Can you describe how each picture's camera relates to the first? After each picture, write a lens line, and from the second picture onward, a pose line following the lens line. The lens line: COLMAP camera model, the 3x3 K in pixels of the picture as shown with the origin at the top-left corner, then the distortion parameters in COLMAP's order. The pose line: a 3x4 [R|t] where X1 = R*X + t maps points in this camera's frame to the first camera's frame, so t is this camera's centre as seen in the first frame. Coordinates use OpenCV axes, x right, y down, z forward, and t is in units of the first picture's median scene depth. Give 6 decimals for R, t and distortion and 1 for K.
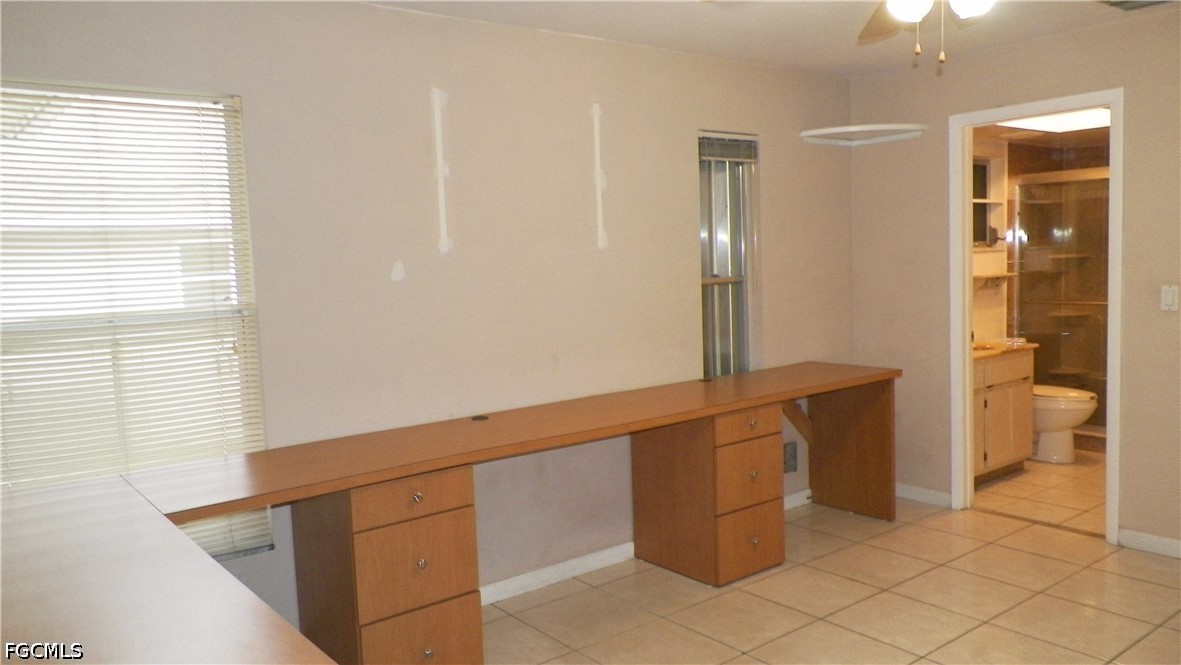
lens RADIAL K [[880.6, 0, 590.5], [0, 880.6, 332.5], [0, 0, 1]] dist [0.006141, 0.002010]
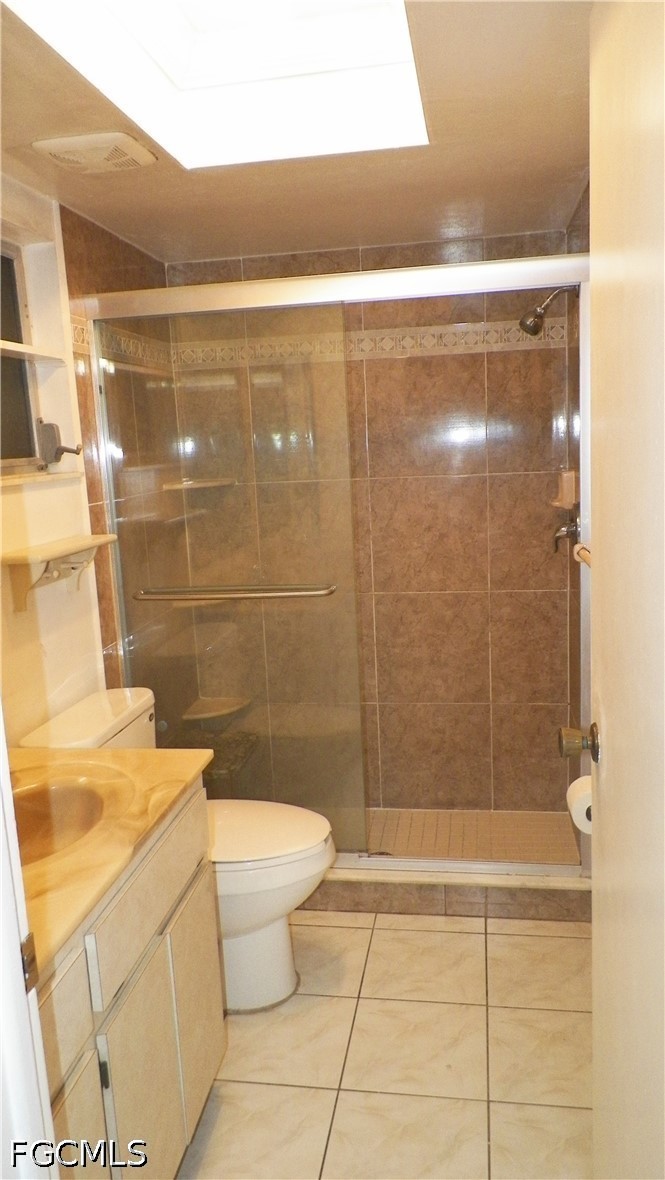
lens RADIAL K [[879.8, 0, 332.5], [0, 879.8, 590.0], [0, 0, 1]] dist [0.006141, 0.002010]
pose [[0.731539, -0.120005, 0.671156, 0.276361], [0.078567, 0.992668, 0.091857, -0.070834], [-0.677258, -0.014467, 0.735603, 0.622260]]
